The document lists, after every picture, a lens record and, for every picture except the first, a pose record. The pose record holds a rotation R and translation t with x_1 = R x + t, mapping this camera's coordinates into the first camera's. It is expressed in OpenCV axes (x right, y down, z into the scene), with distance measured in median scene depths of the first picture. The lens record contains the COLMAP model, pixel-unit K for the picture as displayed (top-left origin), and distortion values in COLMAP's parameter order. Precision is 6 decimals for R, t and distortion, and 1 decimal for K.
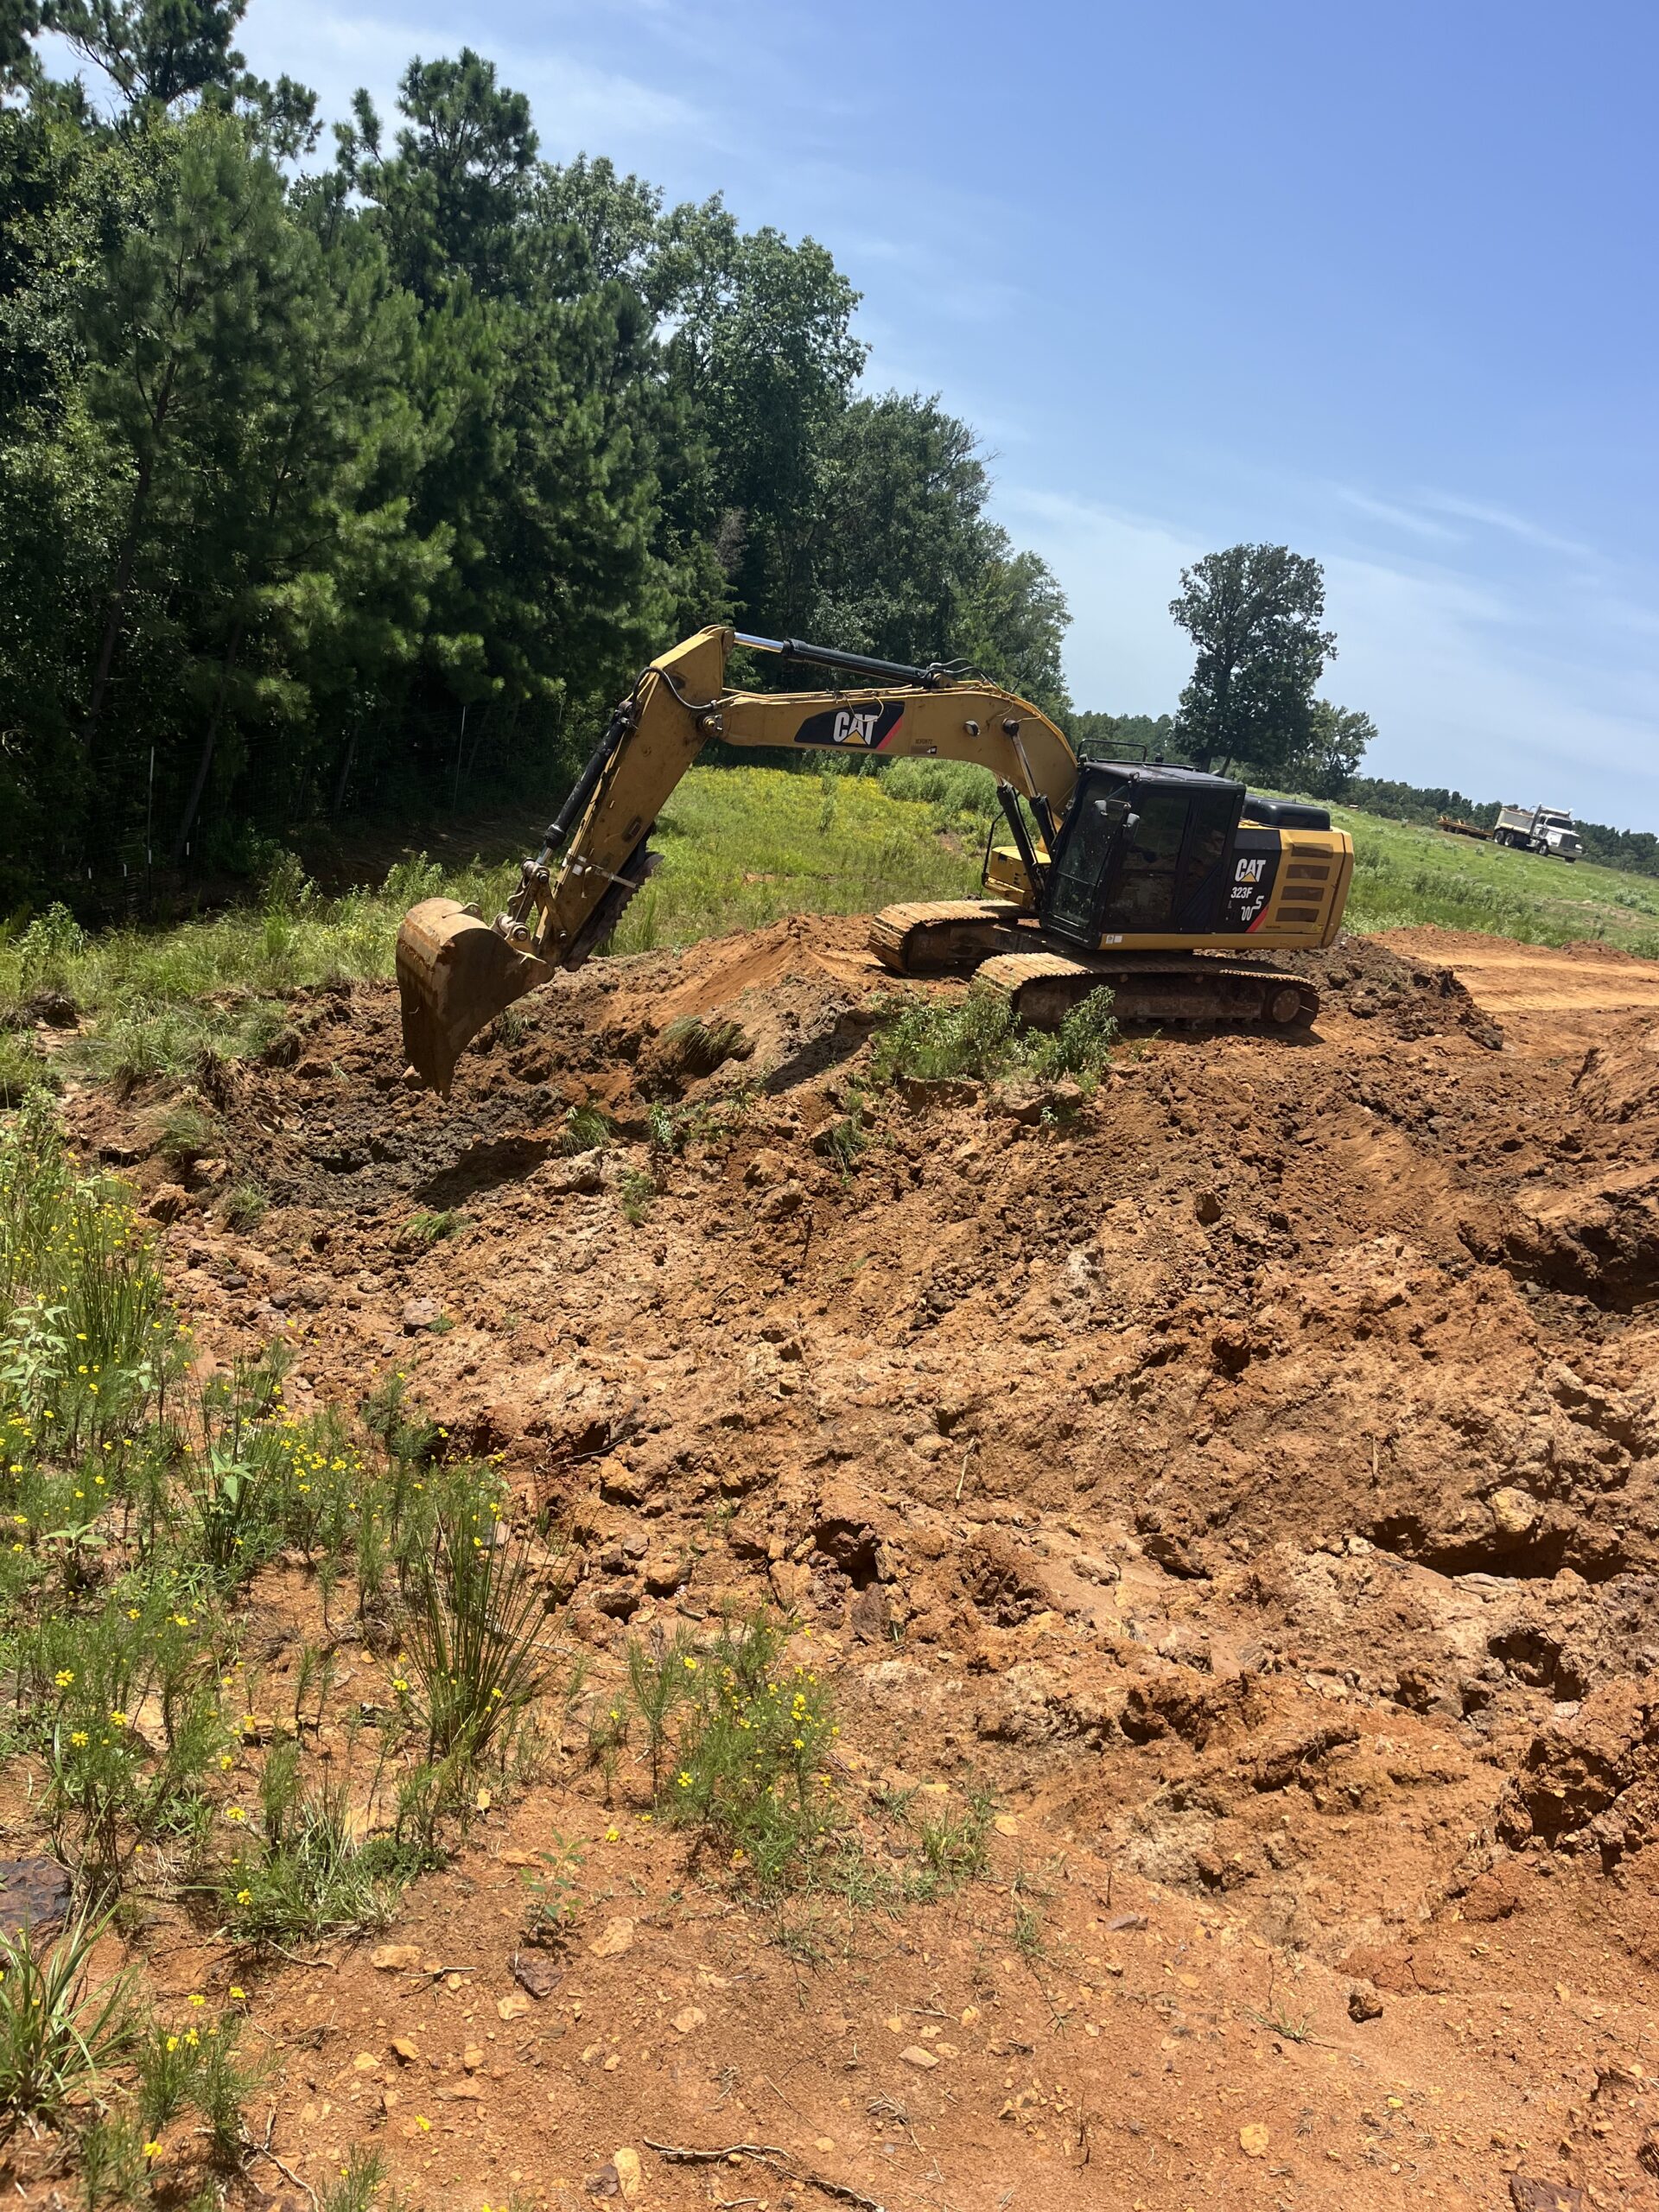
lens RADIAL K [[1677.3, 0, 825.8], [0, 1677.3, 1121.3], [0, 0, 1]] dist [0.064137, -0.082220]
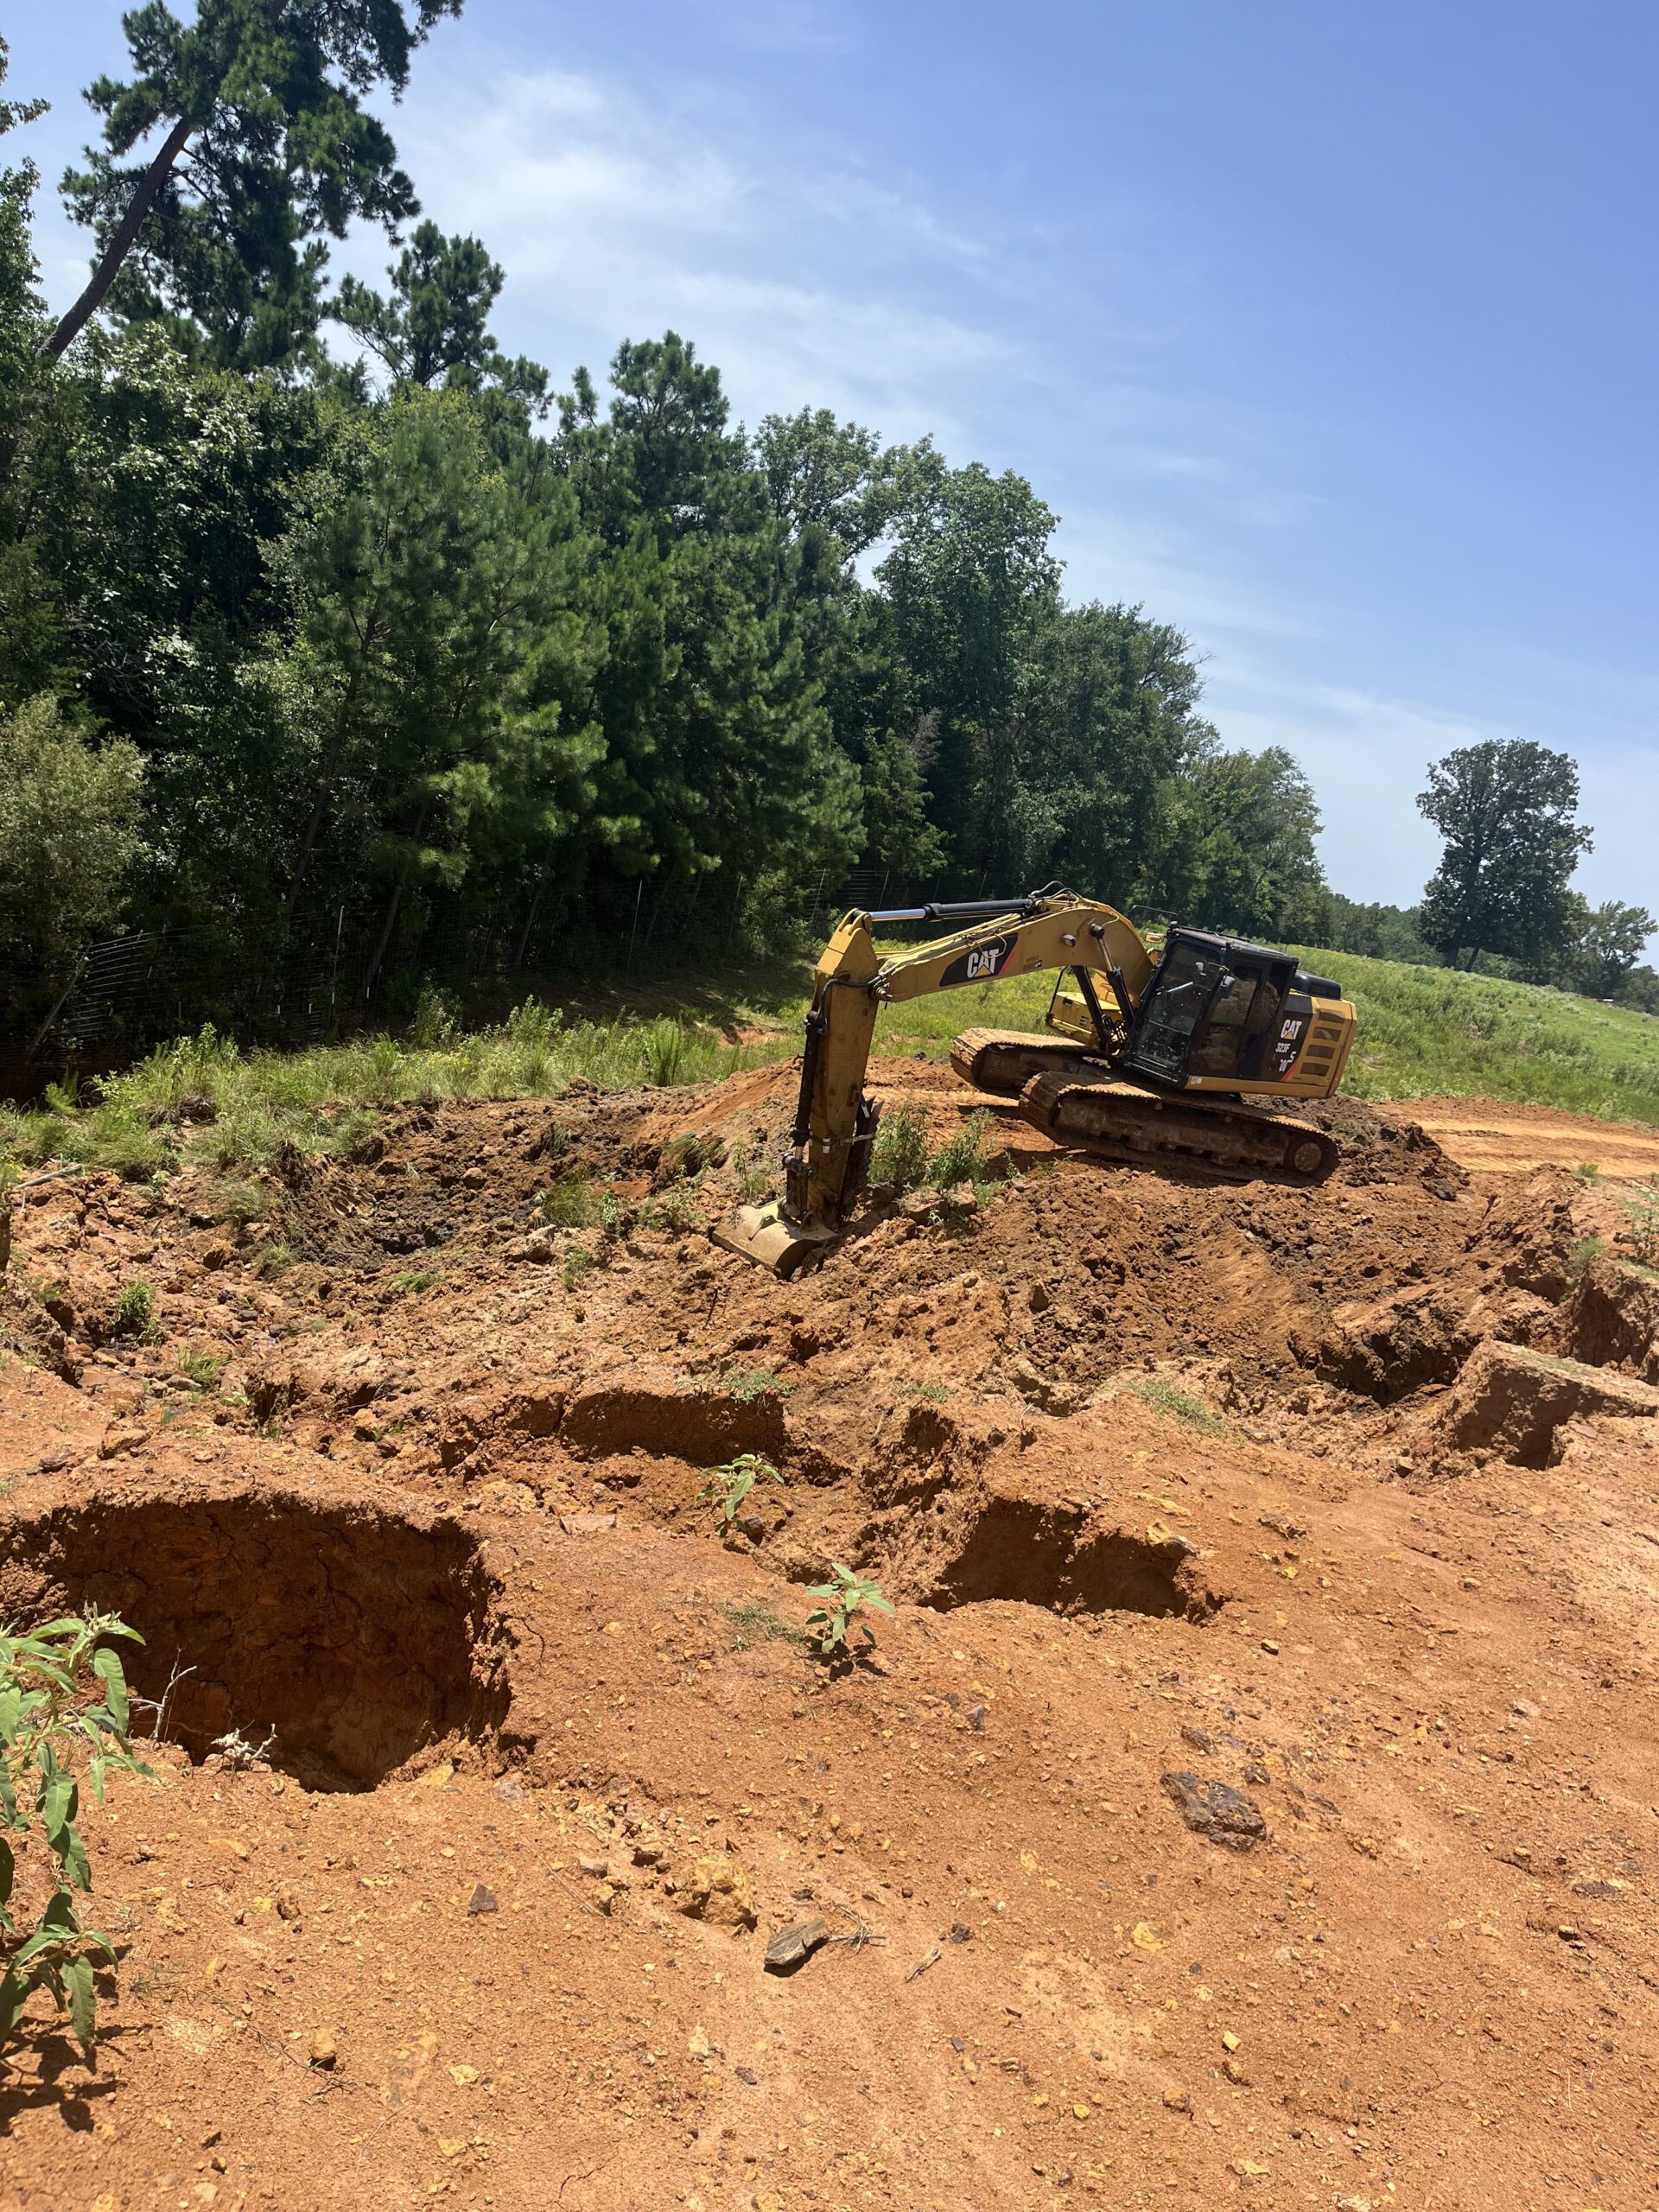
lens RADIAL K [[1677.3, 0, 822.4], [0, 1677.3, 1097.9], [0, 0, 1]] dist [0.064137, -0.082220]
pose [[0.985447, 0.036816, -0.165948, 0.205897], [-0.056398, 0.991777, -0.114880, 0.043089], [0.160354, 0.122567, 0.979420, -0.127026]]
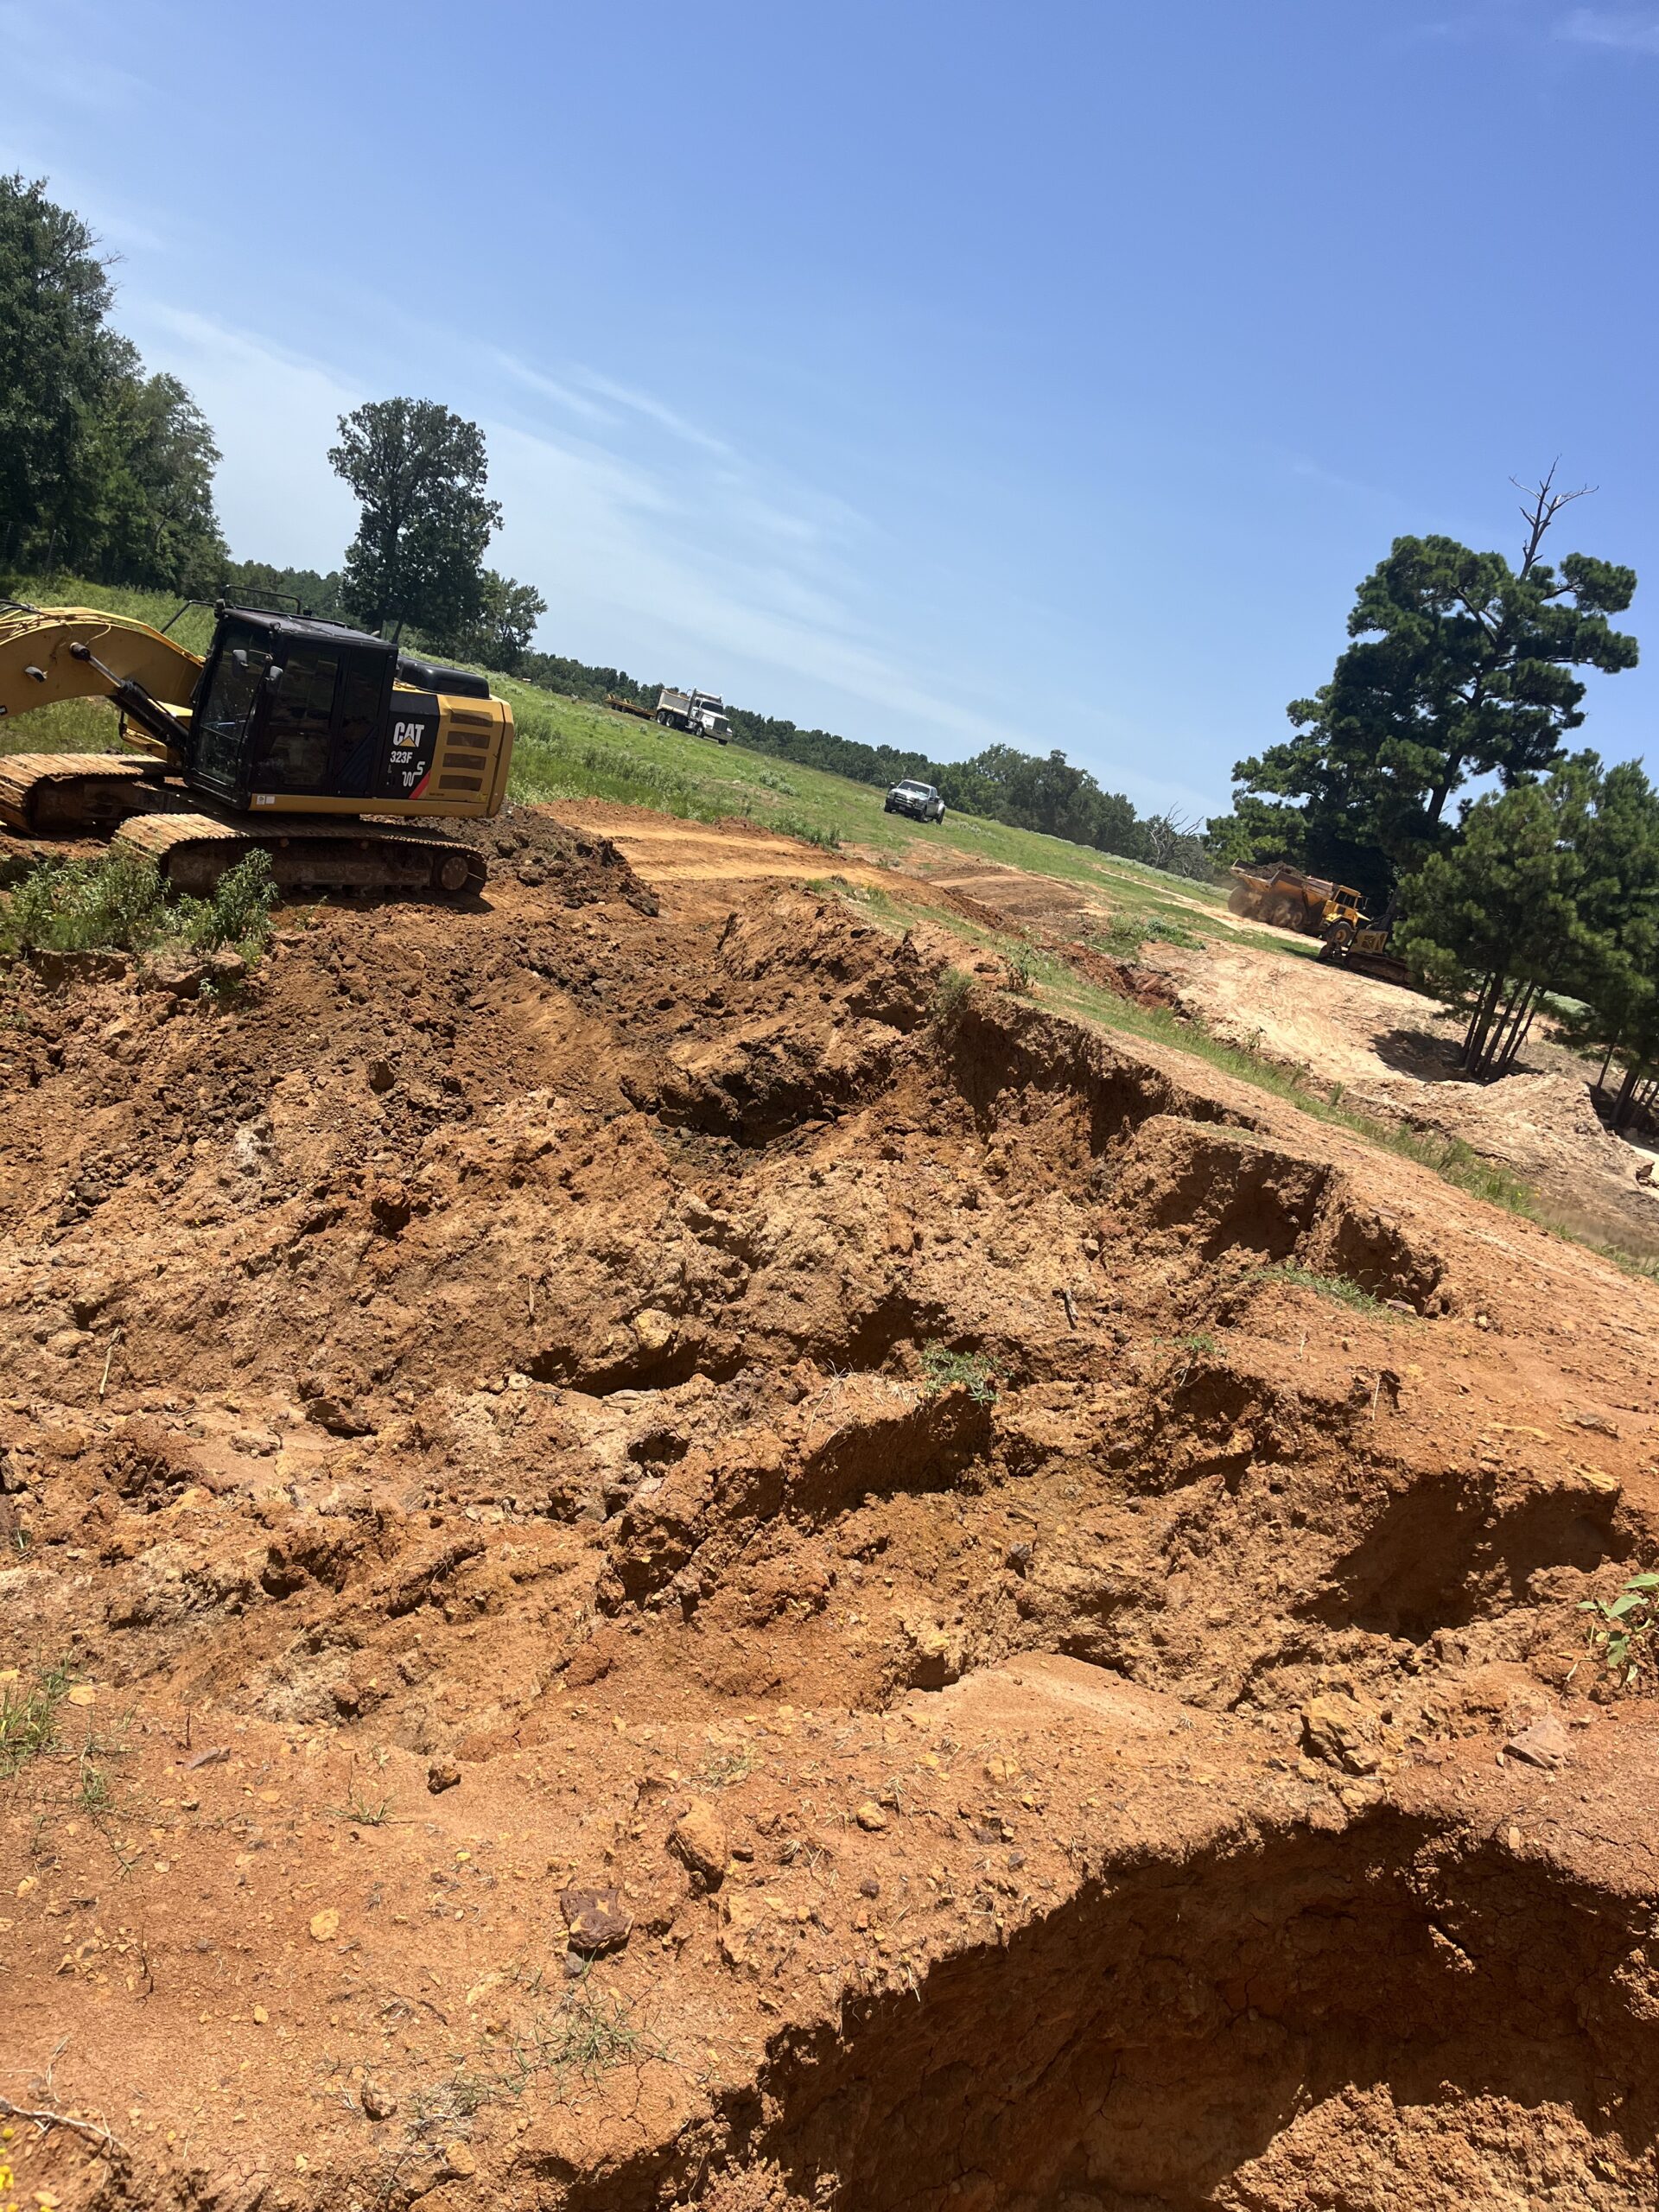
lens RADIAL K [[1677.3, 0, 824.1], [0, 1677.3, 1125.0], [0, 0, 1]] dist [0.064137, -0.082220]
pose [[0.892685, -0.066489, 0.445750, 0.011680], [0.032272, 0.995949, 0.083928, 0.004096], [-0.449524, -0.060536, 0.891214, -0.004636]]
